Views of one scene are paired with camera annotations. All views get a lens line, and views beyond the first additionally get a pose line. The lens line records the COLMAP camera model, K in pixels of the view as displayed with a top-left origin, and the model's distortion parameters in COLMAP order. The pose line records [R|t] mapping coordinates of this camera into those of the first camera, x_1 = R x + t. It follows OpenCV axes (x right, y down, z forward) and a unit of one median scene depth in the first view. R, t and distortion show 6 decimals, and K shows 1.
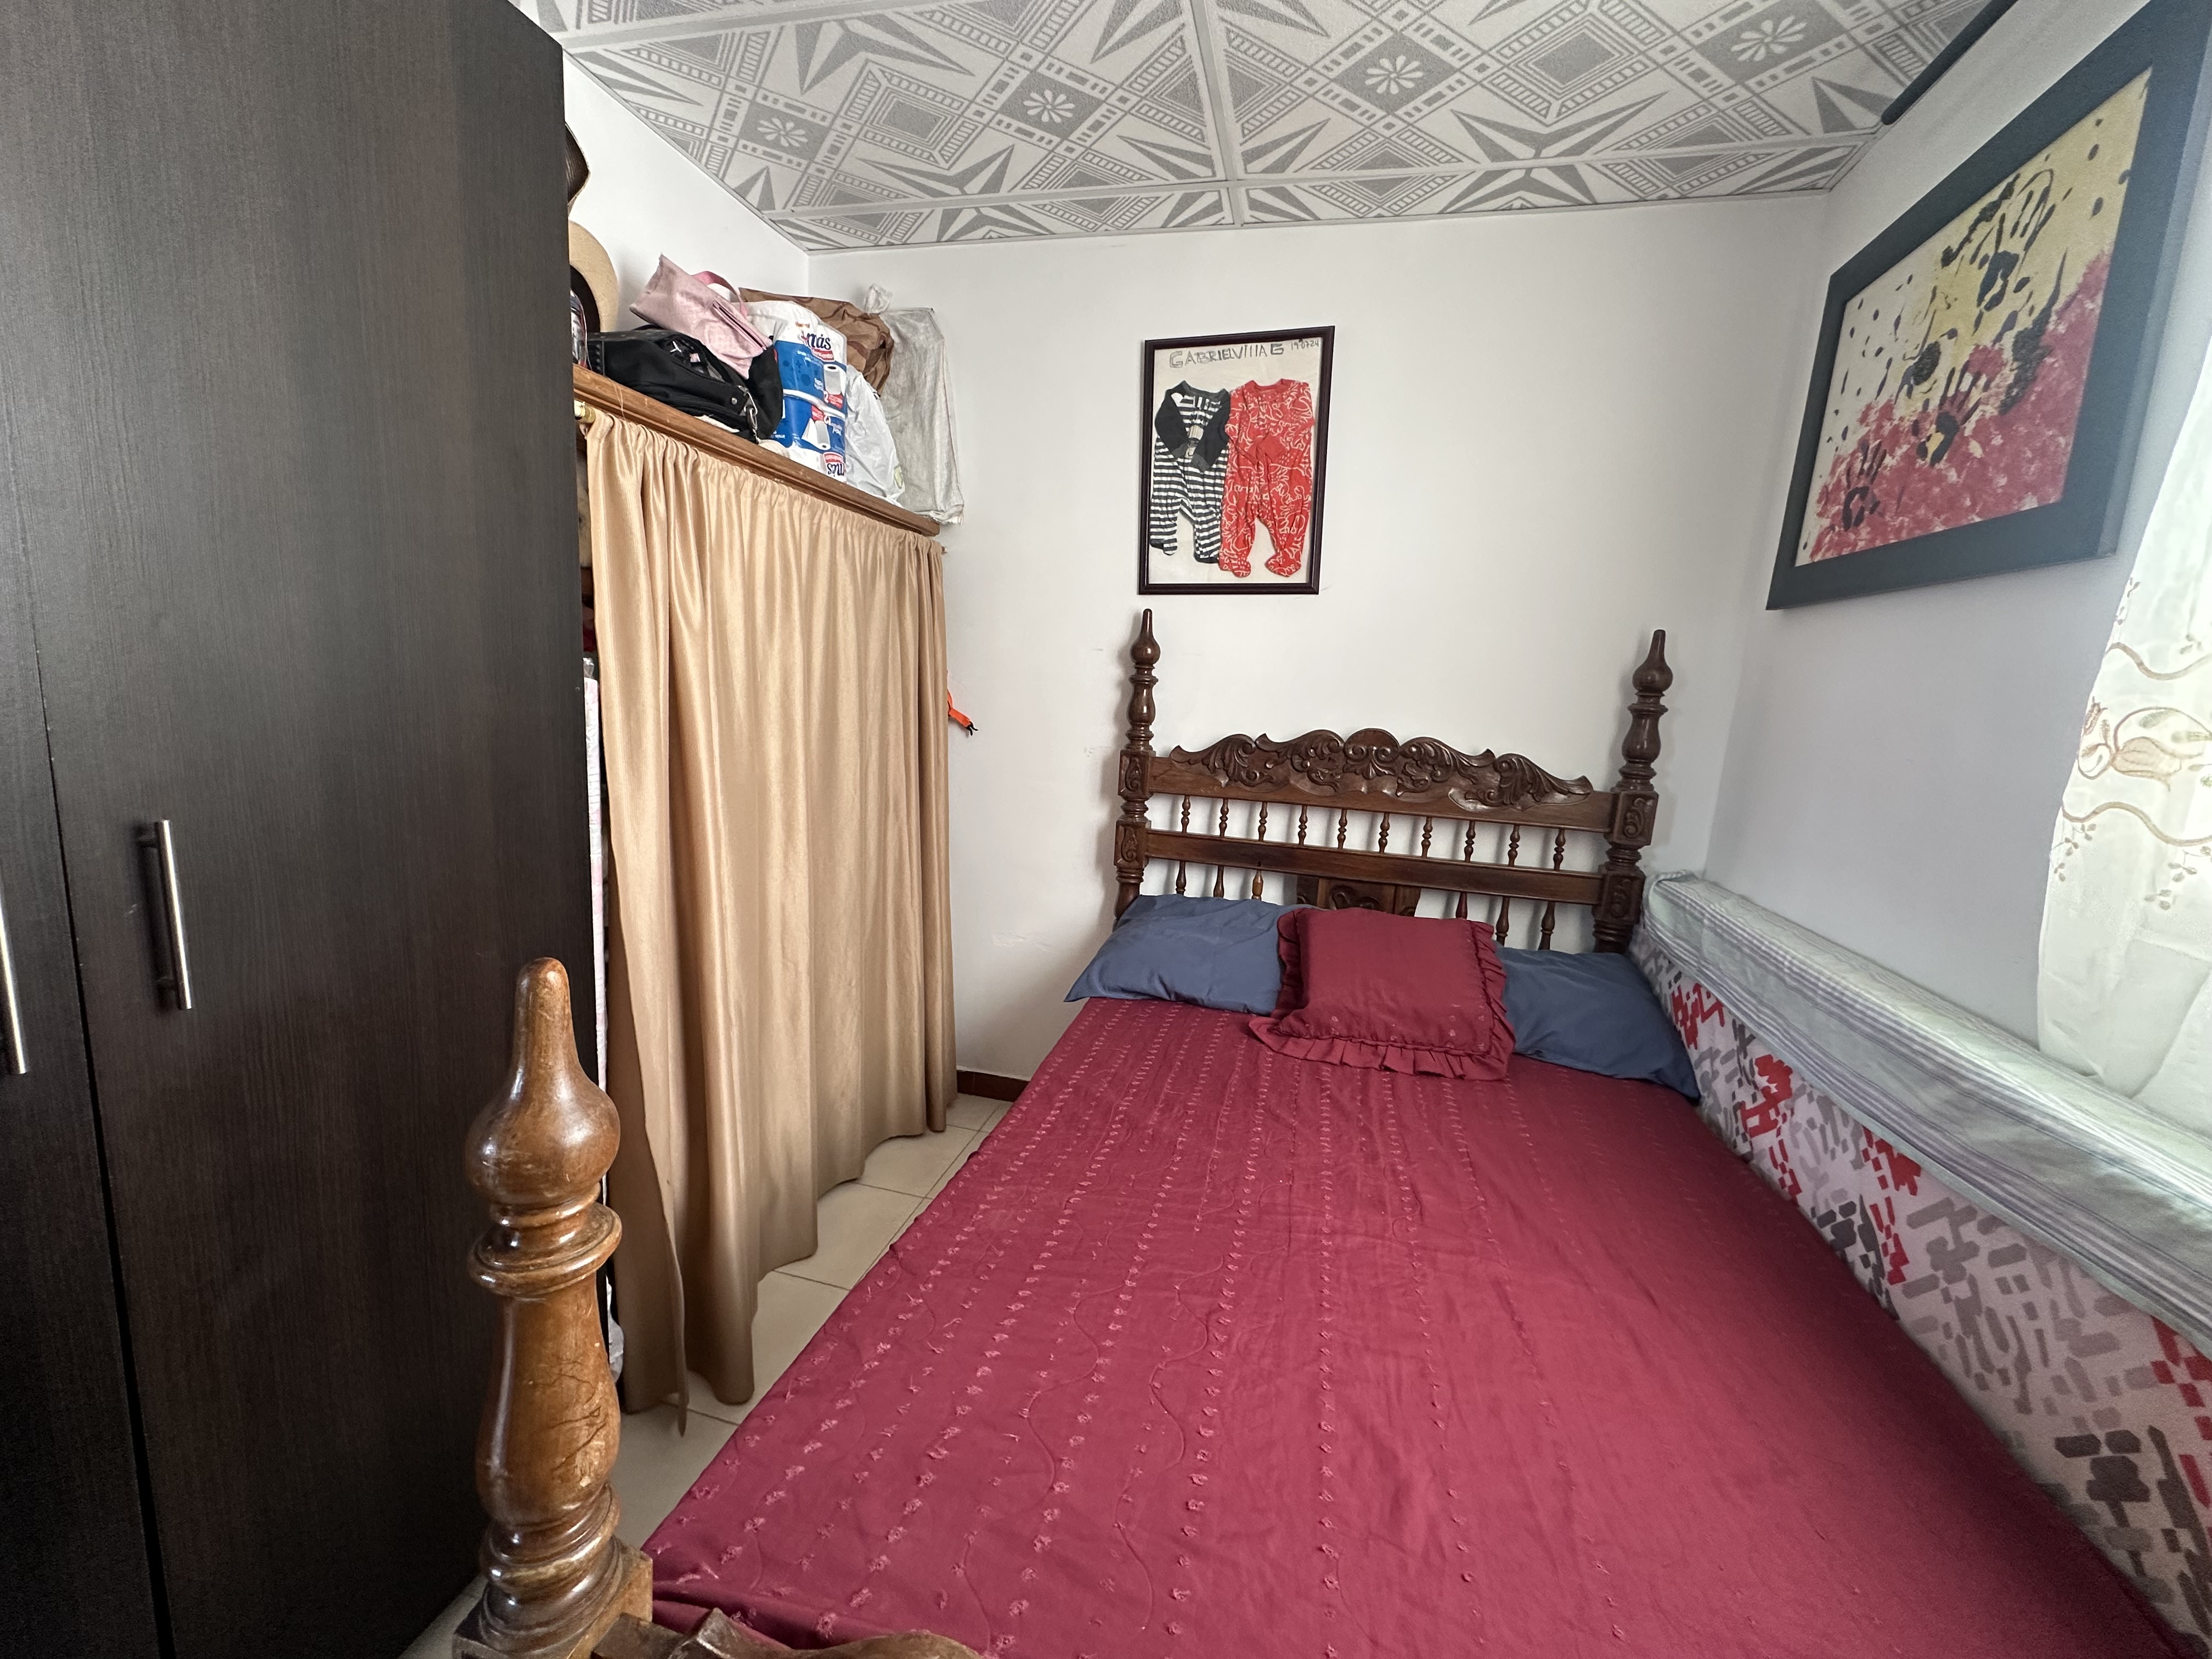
lens RADIAL K [[880.1, 0, 1106.4], [0, 880.1, 826.9], [0, 0, 1]] dist [-0.002836, 0.000302]
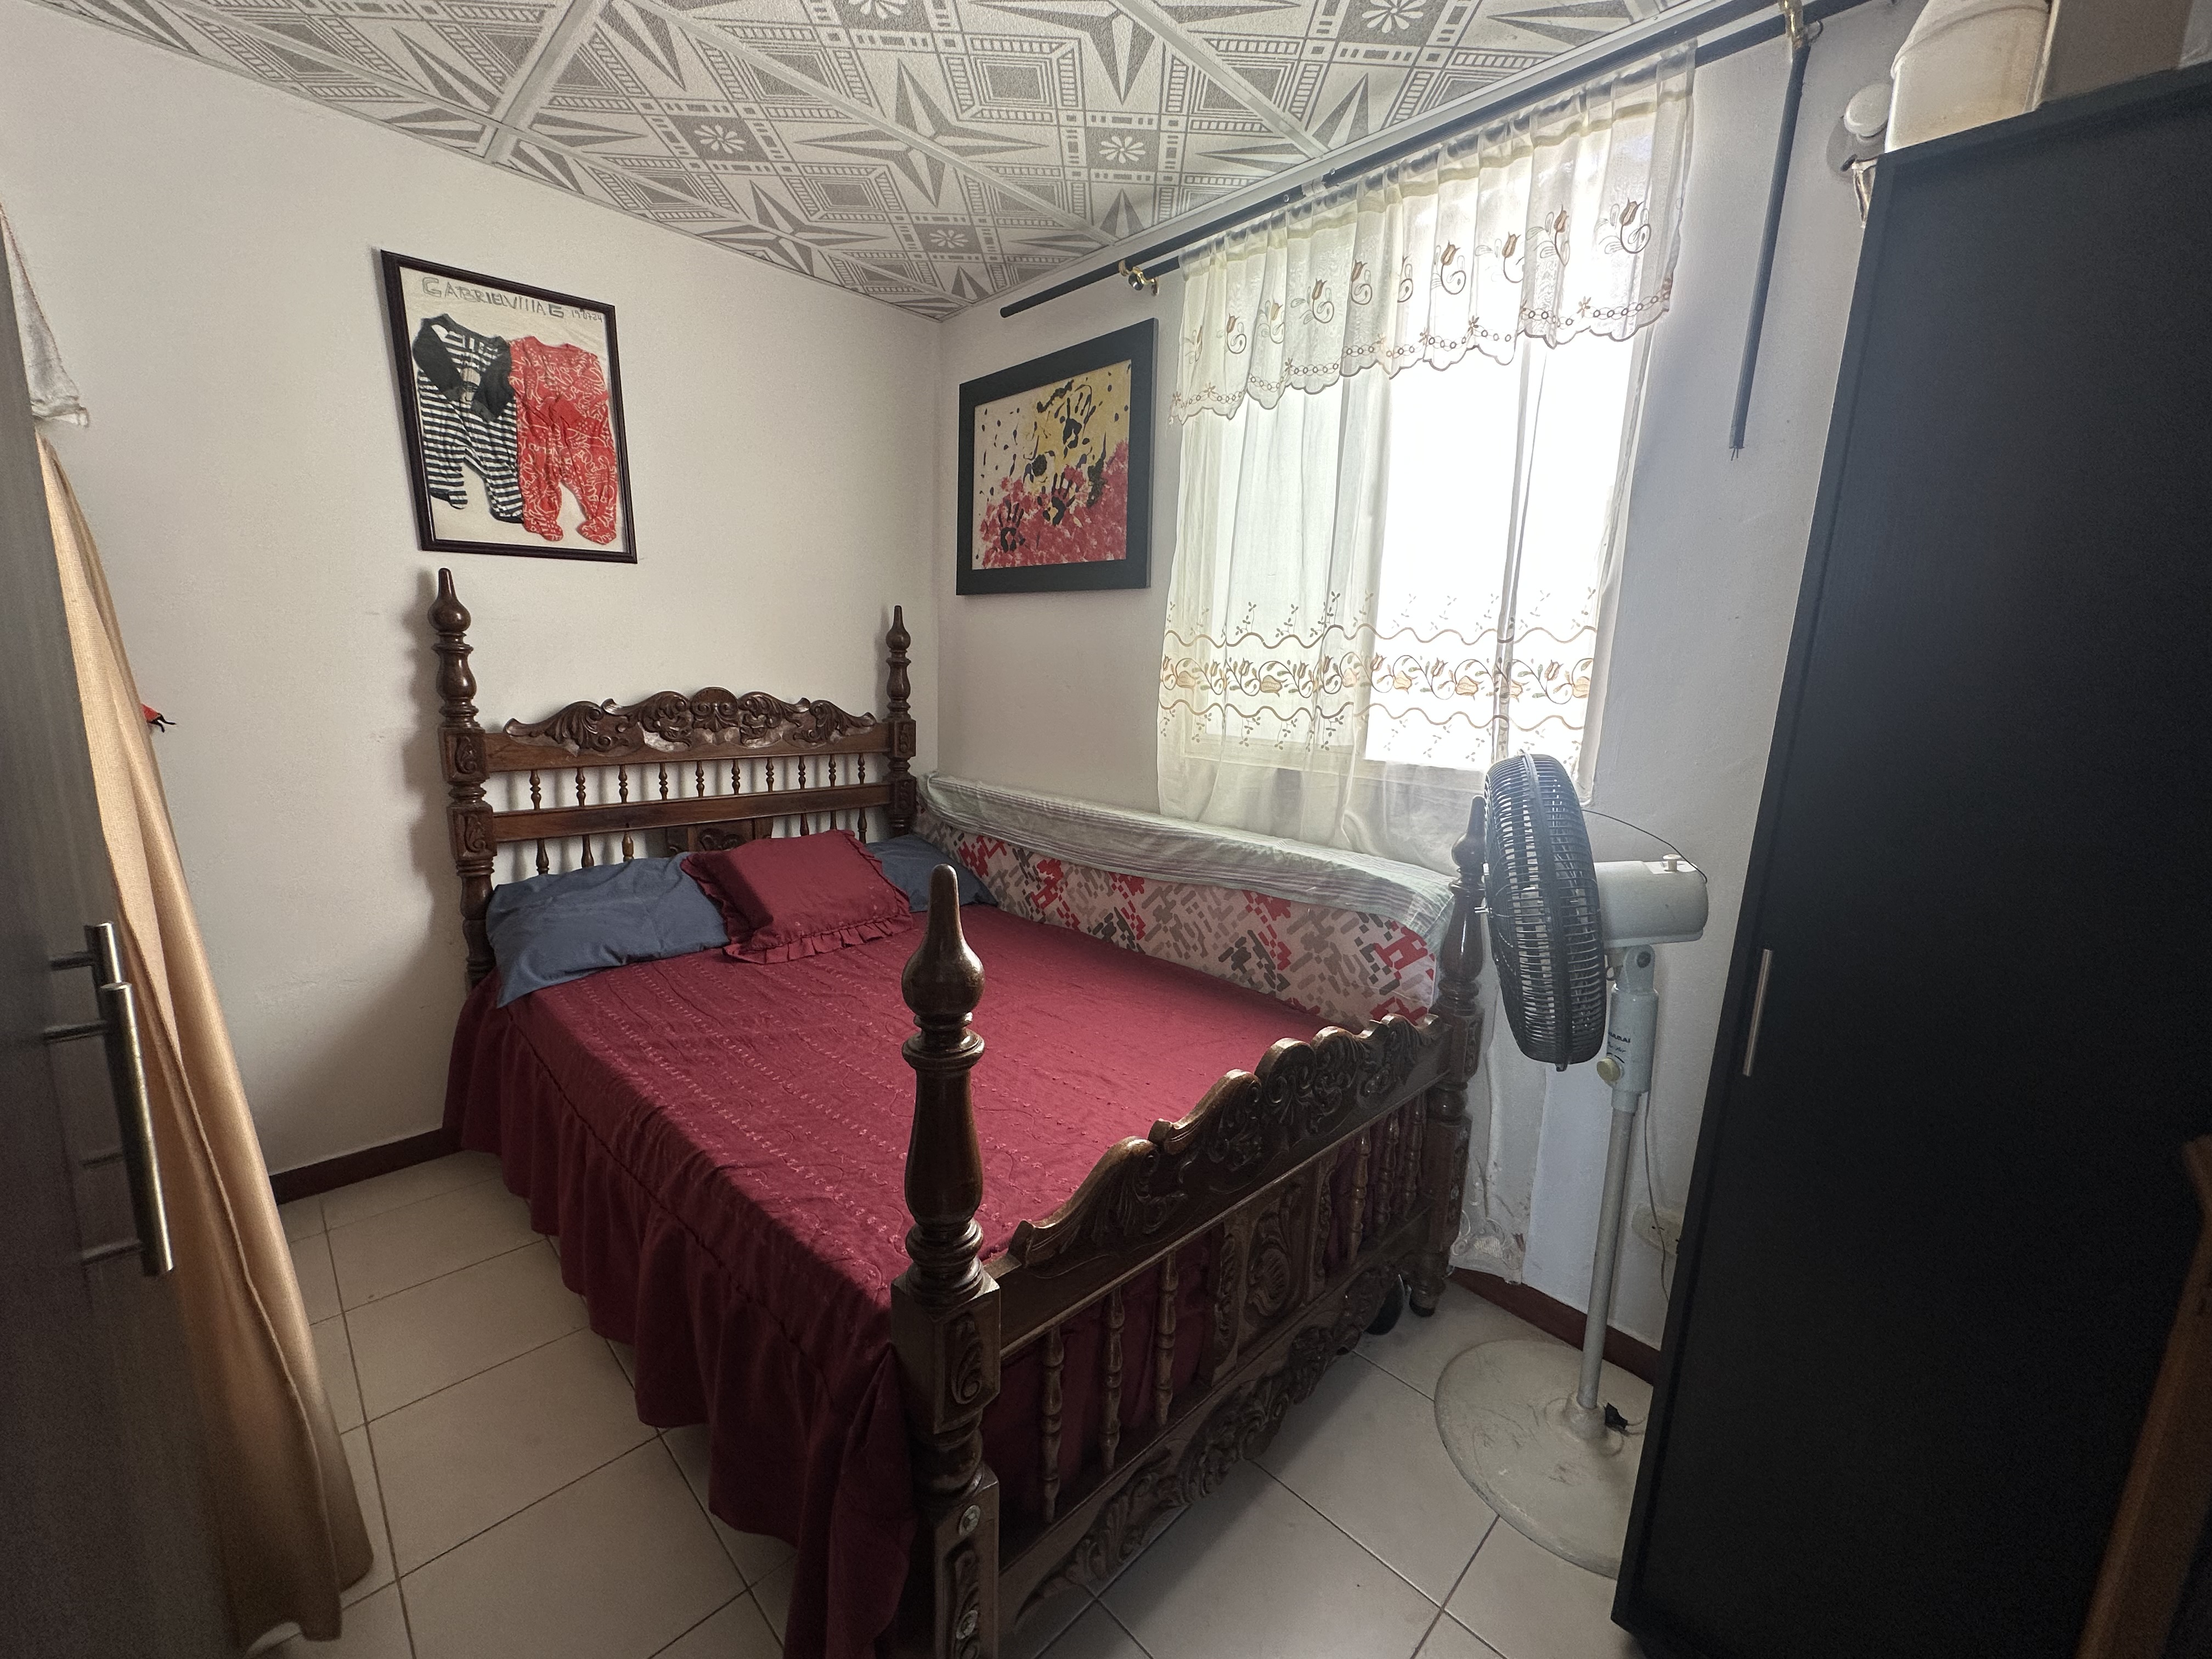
lens RADIAL K [[880.1, 0, 1106.4], [0, 880.1, 826.9], [0, 0, 1]] dist [-0.002836, 0.000302]
pose [[0.511940, -0.194848, 0.836631, -0.549879], [0.141890, 0.979738, 0.141354, -0.030540], [-0.847222, 0.046344, 0.529214, -0.032663]]
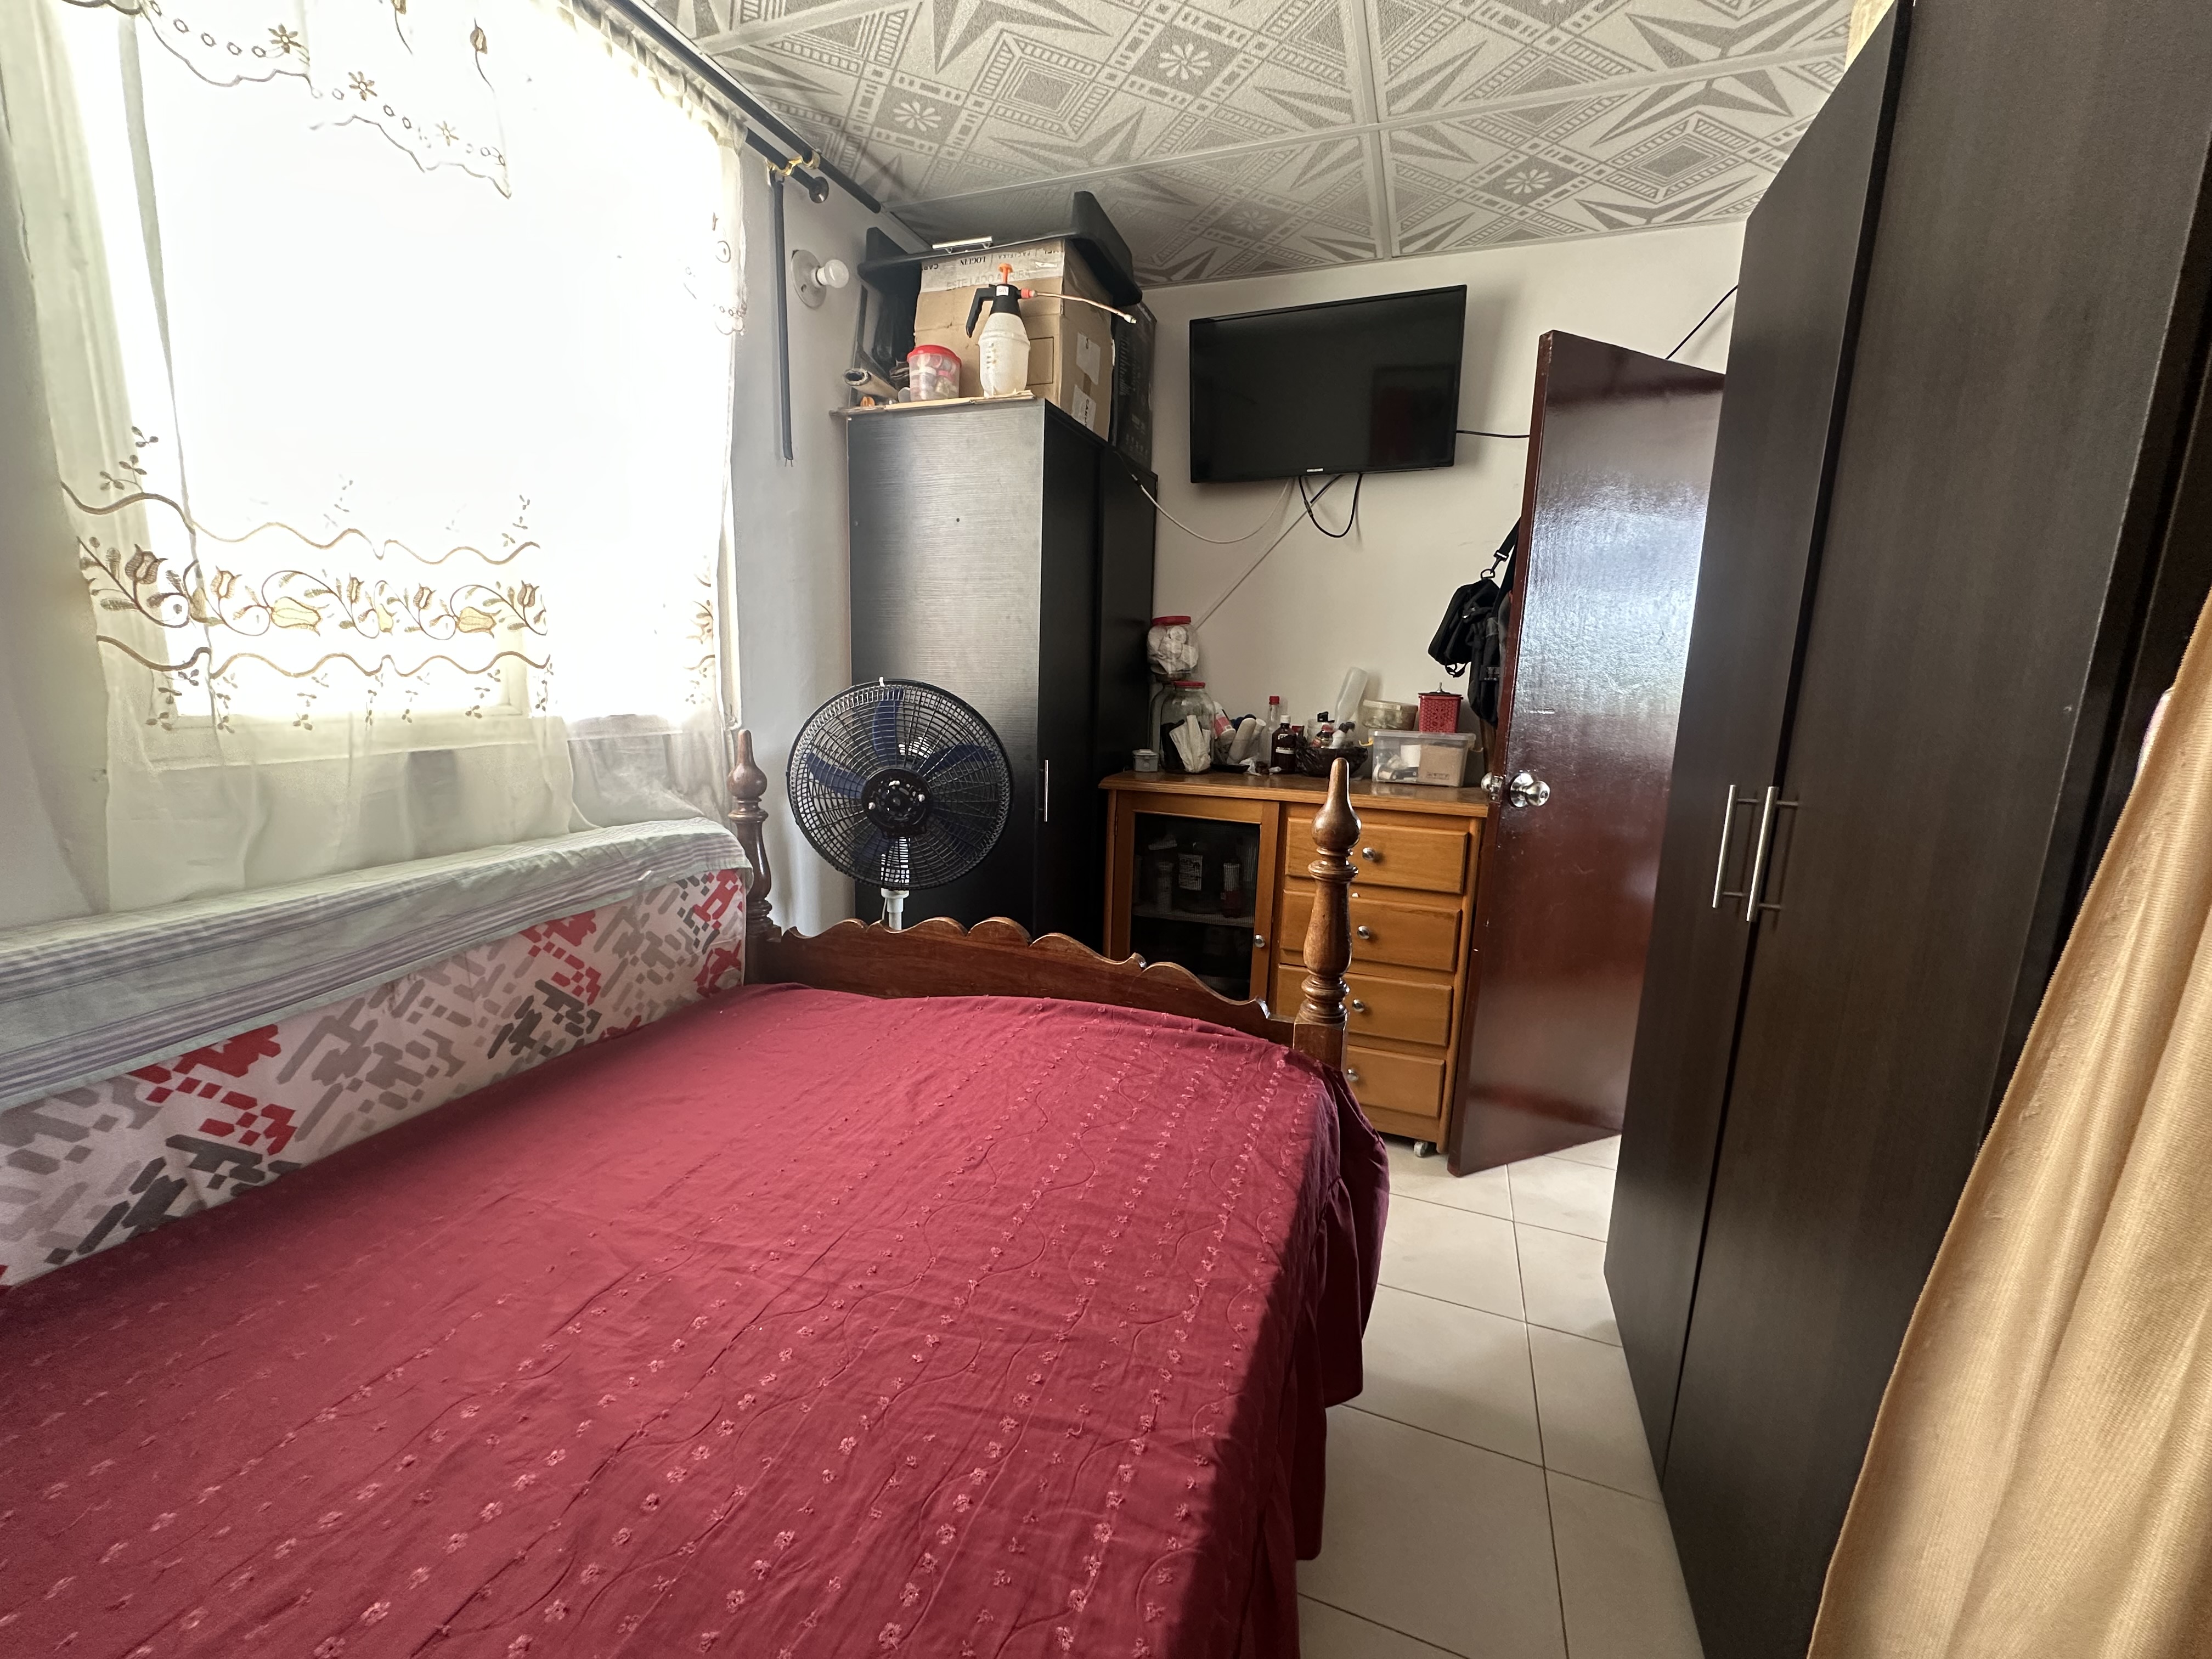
lens RADIAL K [[880.1, 0, 1106.4], [0, 880.1, 826.9], [0, 0, 1]] dist [-0.002836, 0.000302]
pose [[-0.988334, -0.114117, 0.100862, -0.068732], [-0.072055, 0.933802, 0.350460, -0.163446], [-0.134178, 0.339104, -0.931131, 1.107165]]
